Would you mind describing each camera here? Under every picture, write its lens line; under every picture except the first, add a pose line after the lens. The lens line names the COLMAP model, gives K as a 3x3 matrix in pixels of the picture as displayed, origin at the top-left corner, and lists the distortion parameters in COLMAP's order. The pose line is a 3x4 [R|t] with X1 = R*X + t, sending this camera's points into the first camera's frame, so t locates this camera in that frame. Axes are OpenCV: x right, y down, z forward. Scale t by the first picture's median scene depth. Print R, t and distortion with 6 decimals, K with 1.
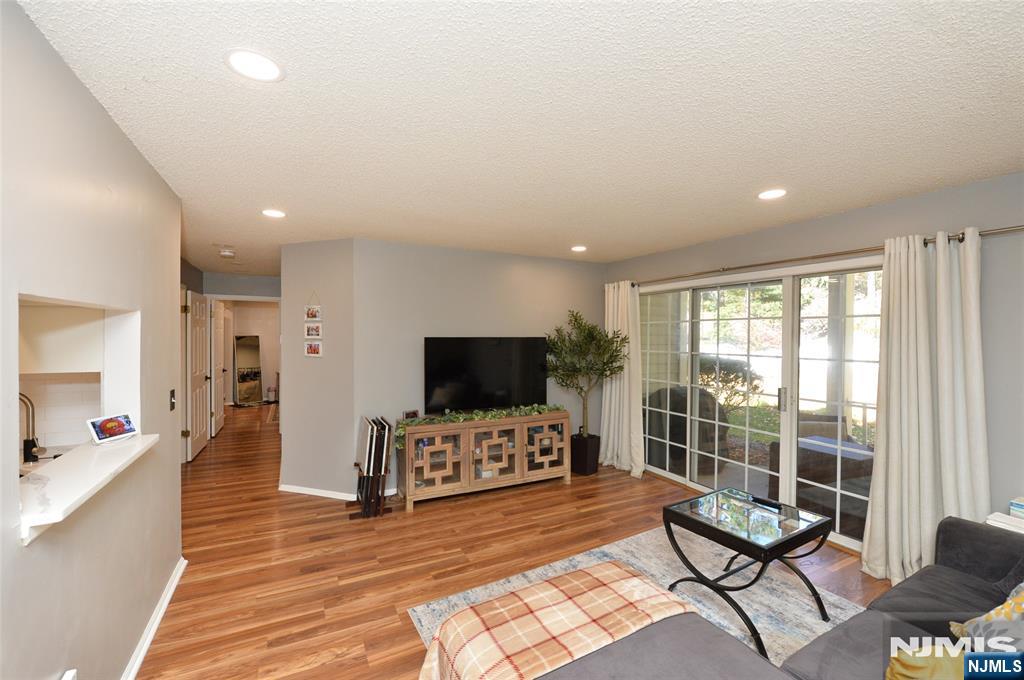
lens RADIAL K [[418.9, 0, 520.5], [0, 418.9, 336.8], [0, 0, 1]] dist [-0.014591, 0.000165]
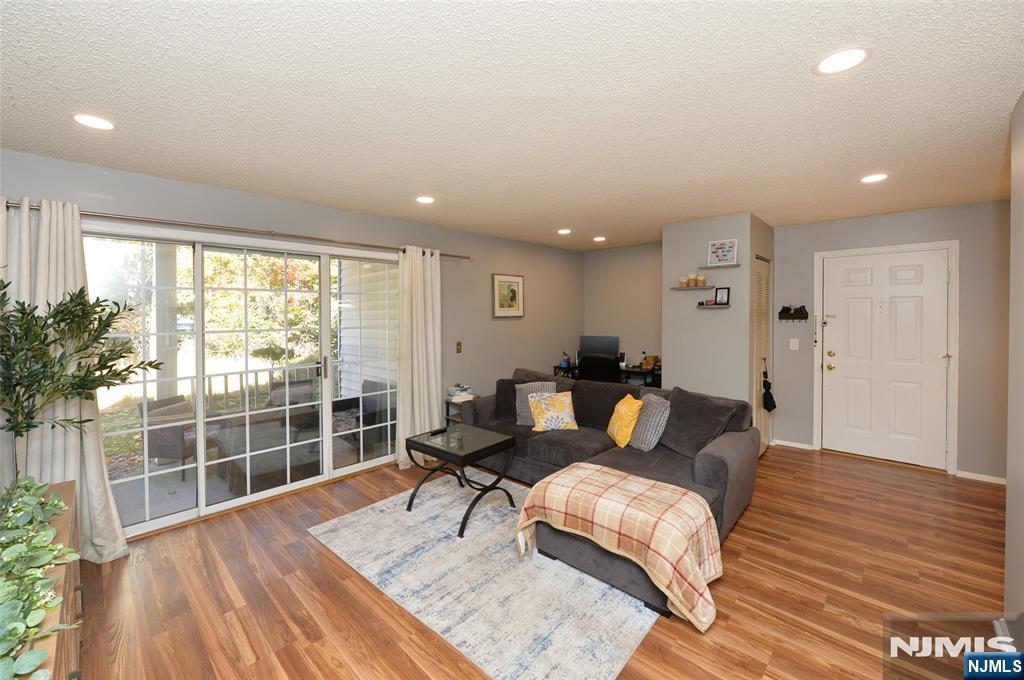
lens RADIAL K [[418.9, 0, 523.6], [0, 418.9, 315.8], [0, 0, 1]] dist [-0.014591, 0.000165]
pose [[-0.323690, -0.009342, 0.946117, -0.603385], [0.012643, 0.999819, 0.014198, 0.008448], [-0.946079, 0.016557, -0.323514, 0.920740]]
